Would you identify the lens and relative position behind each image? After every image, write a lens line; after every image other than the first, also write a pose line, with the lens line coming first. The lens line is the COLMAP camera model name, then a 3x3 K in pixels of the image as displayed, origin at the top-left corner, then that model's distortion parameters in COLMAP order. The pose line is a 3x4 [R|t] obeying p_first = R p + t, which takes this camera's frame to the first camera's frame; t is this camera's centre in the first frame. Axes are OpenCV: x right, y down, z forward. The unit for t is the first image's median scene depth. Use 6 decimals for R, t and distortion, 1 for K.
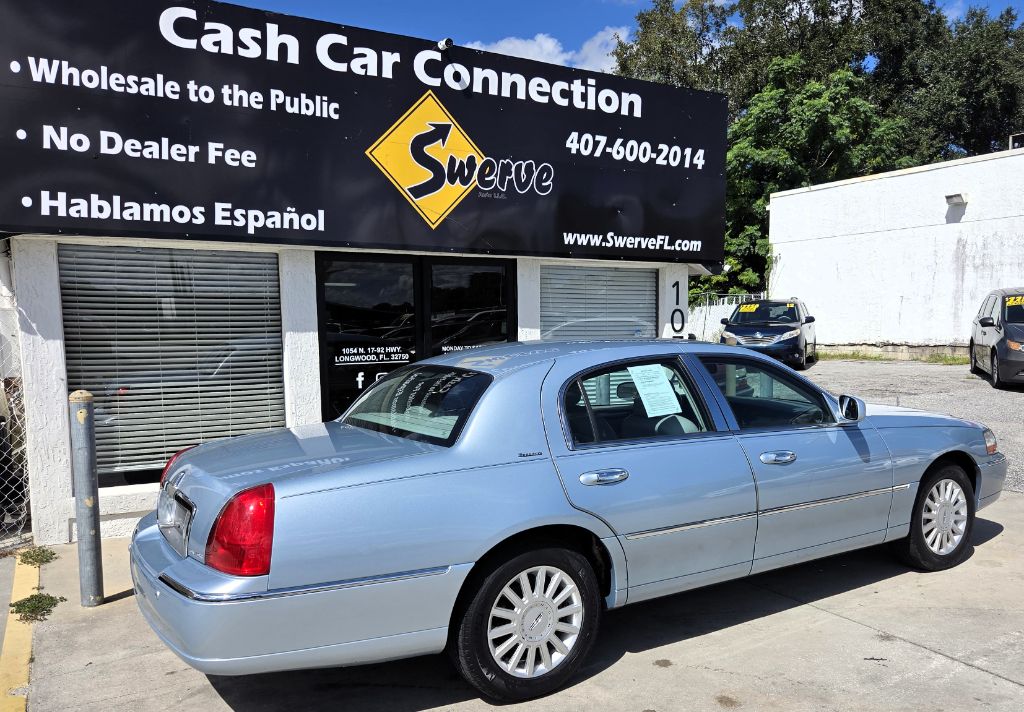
lens RADIAL K [[819.7, 0, 566.4], [0, 819.7, 392.2], [0, 0, 1]] dist [0.052306, -0.034723]
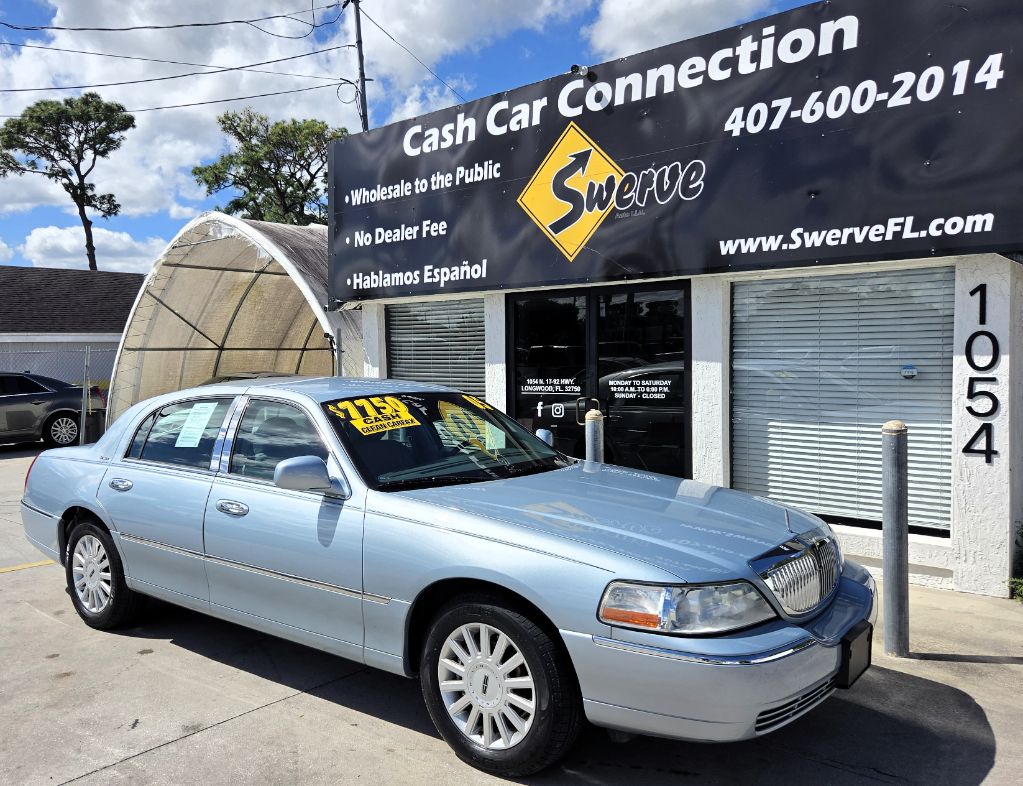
lens RADIAL K [[849.4, 0, 443.5], [0, 849.4, 397.0], [0, 0, 1]] dist [0.052358, -0.034296]
pose [[0.274805, 0.056506, -0.959838, 0.778616], [-0.066435, 0.997002, 0.039674, -0.066530], [0.959202, 0.052864, 0.277735, 0.576315]]
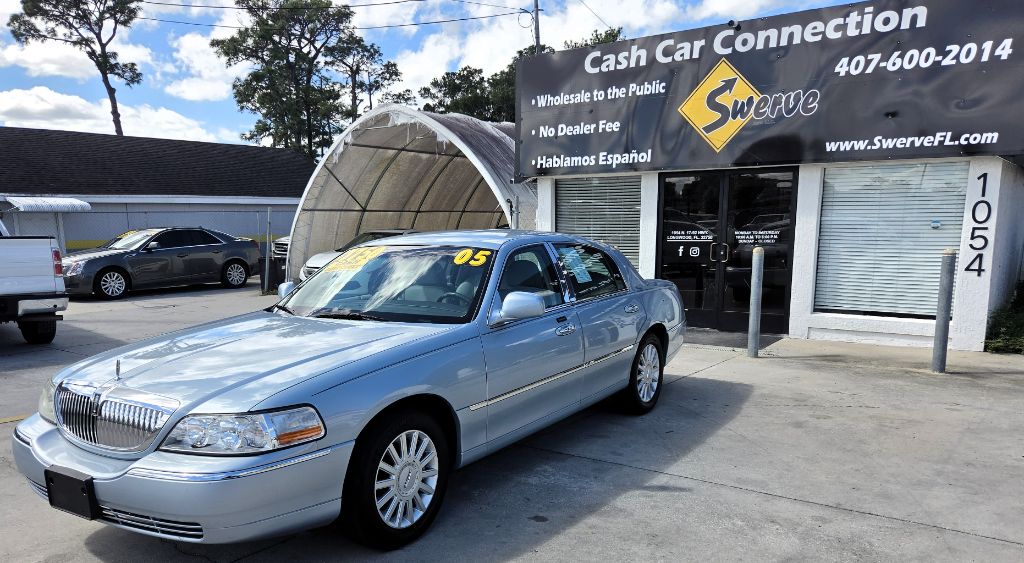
lens RADIAL K [[752.2, 0, 485.8], [0, 752.2, 357.8], [0, 0, 1]] dist [0.061037, -0.050479]
pose [[0.369006, 0.179361, -0.911956, 1.016538], [-0.071819, 0.983771, 0.164425, -0.025549], [0.926648, 0.004822, 0.375899, 0.081193]]
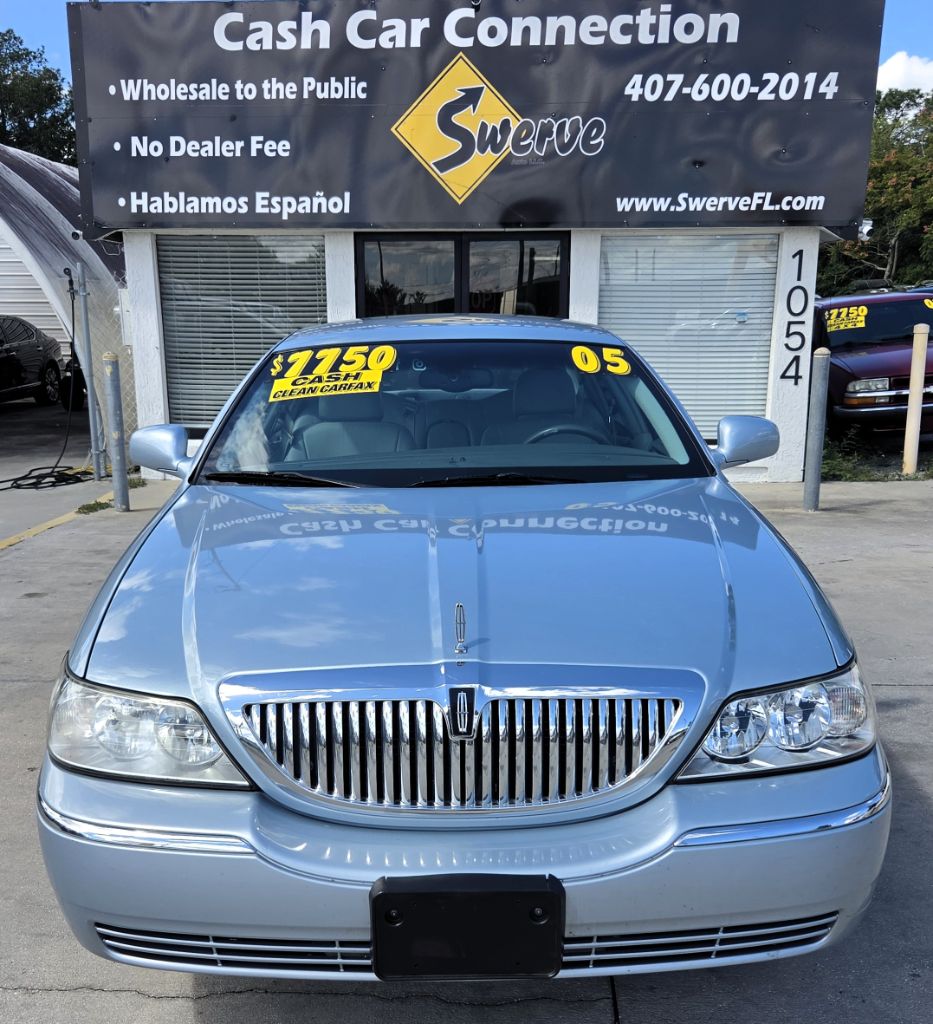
lens RADIAL K [[1175.1, 0, 446.5], [0, 1175.1, 606.6], [0, 0, 1]] dist [0.041145, 0.000000]
pose [[0.822904, 0.147255, -0.548768, 0.662064], [-0.053671, 0.981659, 0.182933, 0.015581], [0.565641, -0.121084, 0.815714, -0.209833]]
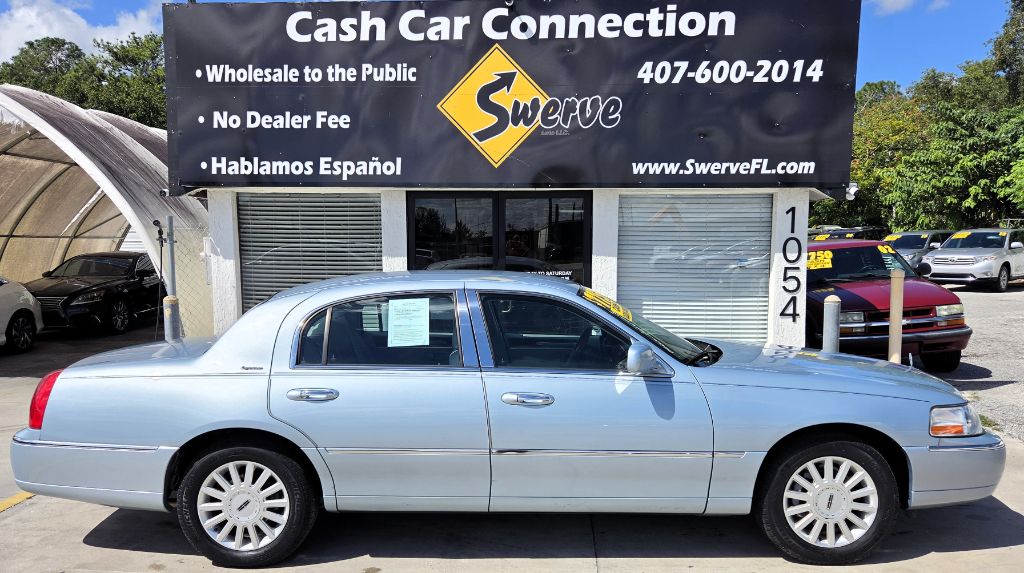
lens RADIAL K [[775.1, 0, 504.9], [0, 775.1, 314.1], [0, 0, 1]] dist [0.067564, -0.043265]
pose [[0.823974, 0.063636, -0.563043, 0.457964], [-0.055872, 0.997956, 0.031027, -0.031621], [0.563867, 0.005893, 0.825845, 0.128002]]
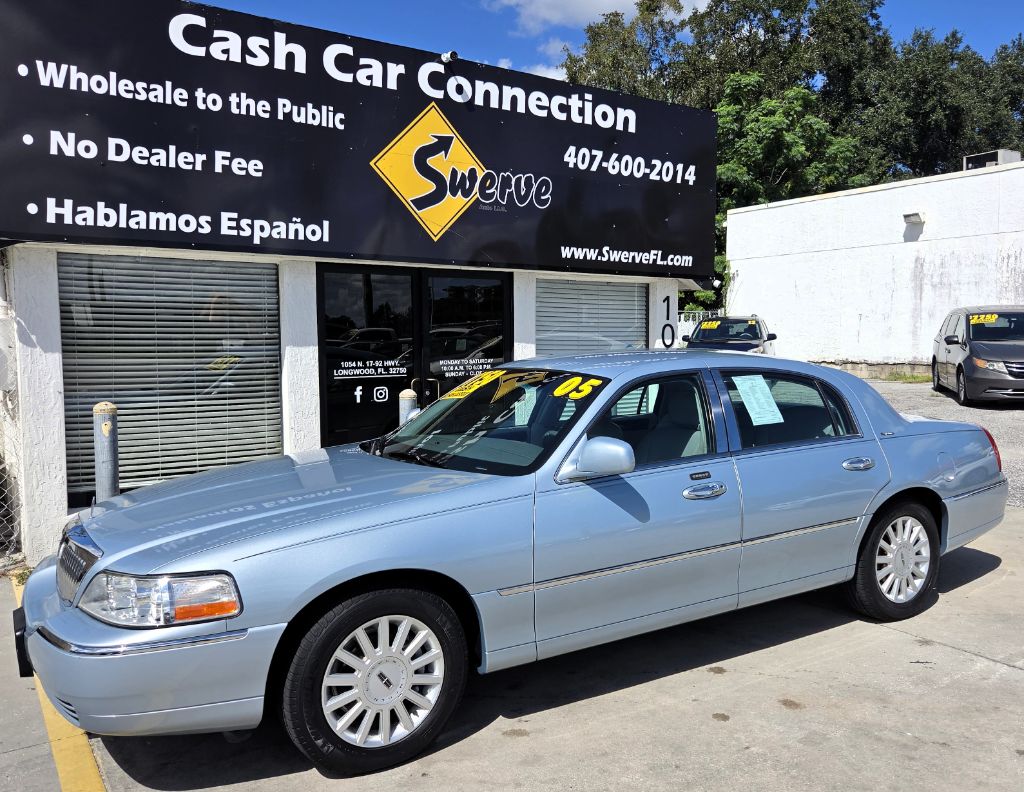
lens RADIAL K [[850.3, 0, 553.2], [0, 850.3, 390.2], [0, 0, 1]] dist [0.052358, -0.034296]
pose [[0.998287, 0.001295, 0.058495, -0.079610], [0.000196, 0.999675, -0.025488, 0.006551], [-0.058509, 0.025456, 0.997962, -0.025494]]
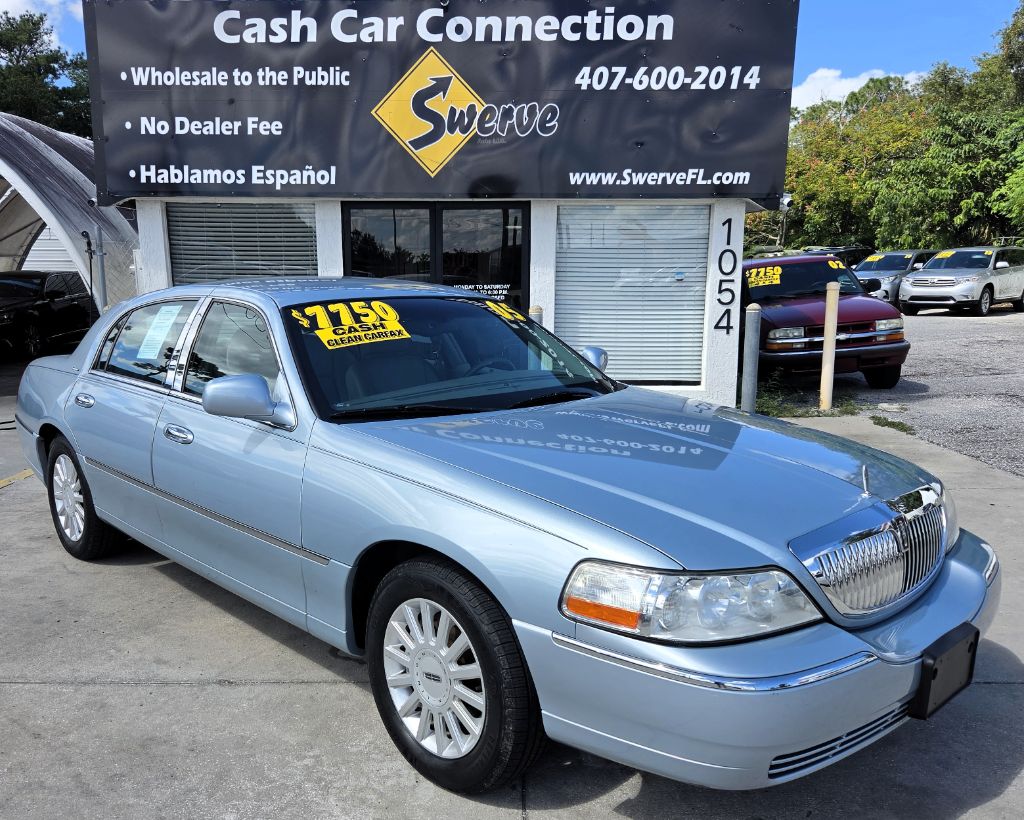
lens RADIAL K [[888.7, 0, 478.3], [0, 888.7, 439.0], [0, 0, 1]] dist [0.069897, -0.062225]
pose [[0.839685, 0.112987, -0.531190, 0.569581], [-0.053528, 0.990574, 0.126086, -0.003304], [0.540429, -0.077439, 0.837818, -0.006834]]
